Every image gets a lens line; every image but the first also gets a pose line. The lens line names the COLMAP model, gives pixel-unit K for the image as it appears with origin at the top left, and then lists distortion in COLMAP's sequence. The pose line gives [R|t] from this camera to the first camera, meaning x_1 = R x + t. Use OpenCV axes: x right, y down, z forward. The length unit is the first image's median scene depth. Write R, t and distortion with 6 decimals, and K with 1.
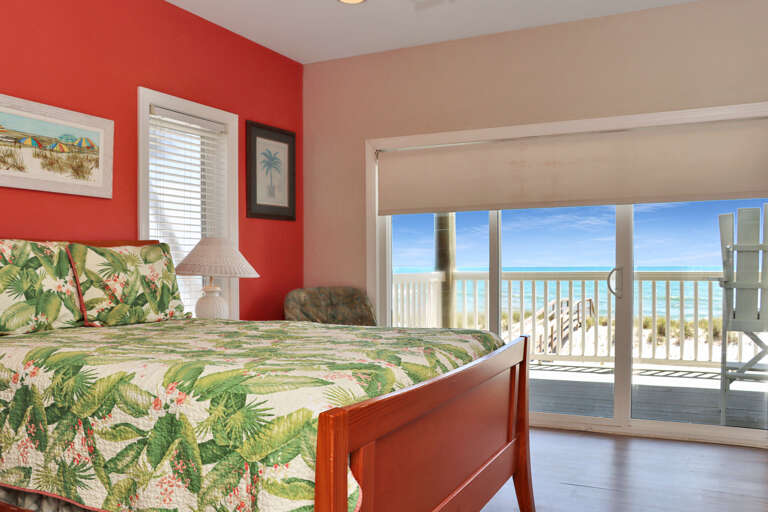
lens RADIAL K [[651.8, 0, 387.5], [0, 651.8, 263.3], [0, 0, 1]] dist [-0.114101, 0.080111]
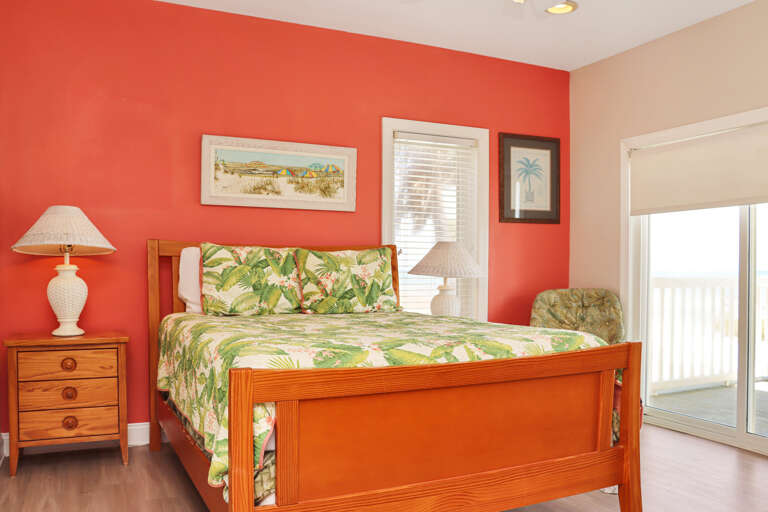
lens RADIAL K [[651.8, 0, 388.4], [0, 651.8, 248.3], [0, 0, 1]] dist [-0.114101, 0.080111]
pose [[0.822154, -0.012673, -0.569124, 0.357349], [-0.003321, 0.999628, -0.027057, 0.002506], [0.569256, 0.024136, 0.821806, 0.012062]]
